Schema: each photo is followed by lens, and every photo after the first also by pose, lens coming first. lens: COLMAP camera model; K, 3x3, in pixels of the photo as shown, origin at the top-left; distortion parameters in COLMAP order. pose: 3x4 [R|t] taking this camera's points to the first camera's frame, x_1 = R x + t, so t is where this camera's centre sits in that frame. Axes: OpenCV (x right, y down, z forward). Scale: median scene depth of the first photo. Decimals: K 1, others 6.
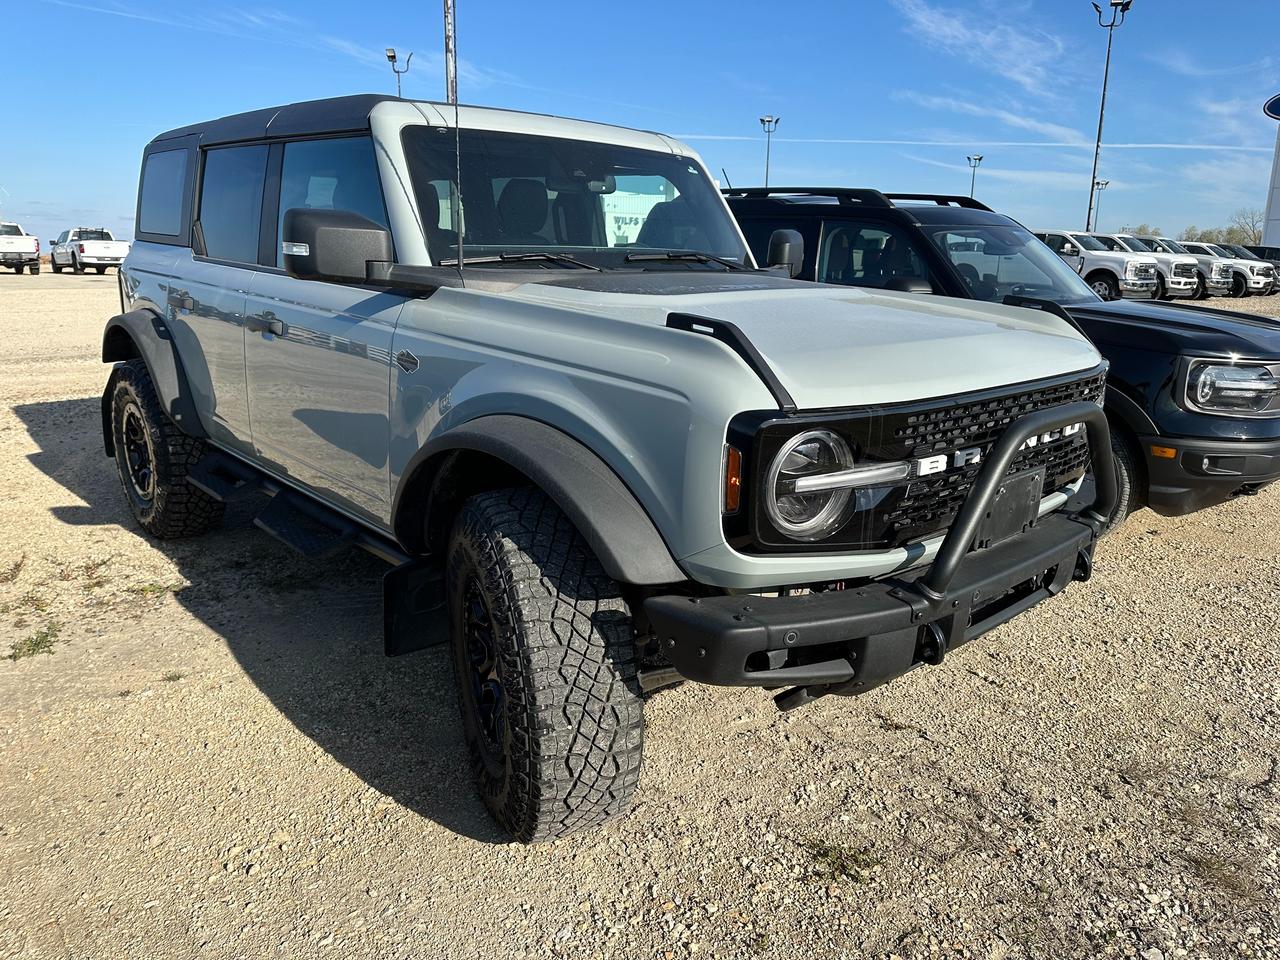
lens RADIAL K [[895.3, 0, 634.8], [0, 895.3, 493.7], [0, 0, 1]] dist [0.031888, -0.054655]
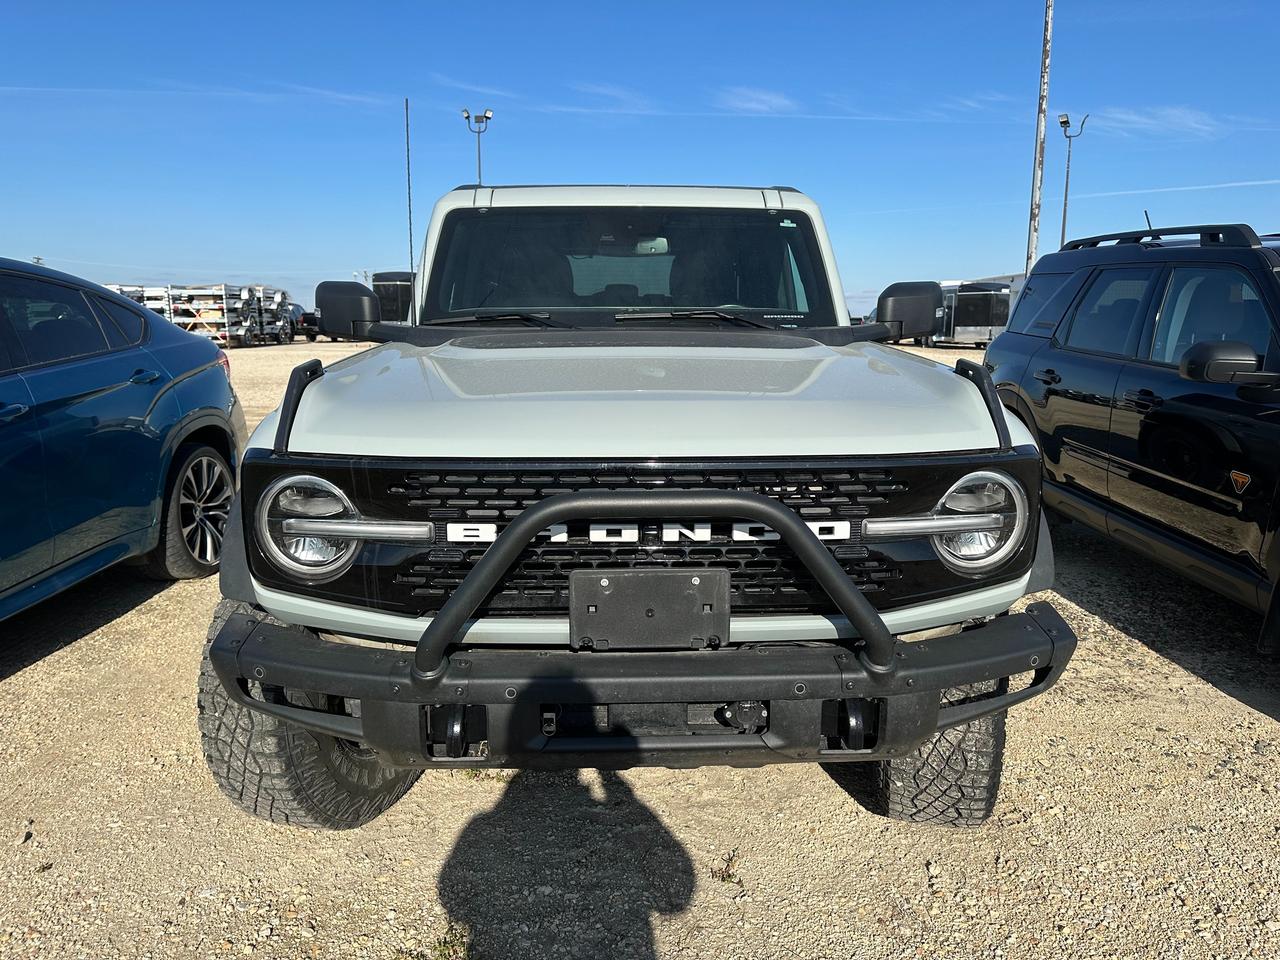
lens RADIAL K [[895.3, 0, 634.8], [0, 895.3, 493.7], [0, 0, 1]] dist [0.031888, -0.054655]
pose [[0.765794, 0.108751, -0.633824, 1.019818], [-0.155904, 0.987591, -0.018915, -0.079236], [0.623902, 0.113301, 0.773246, 0.403642]]
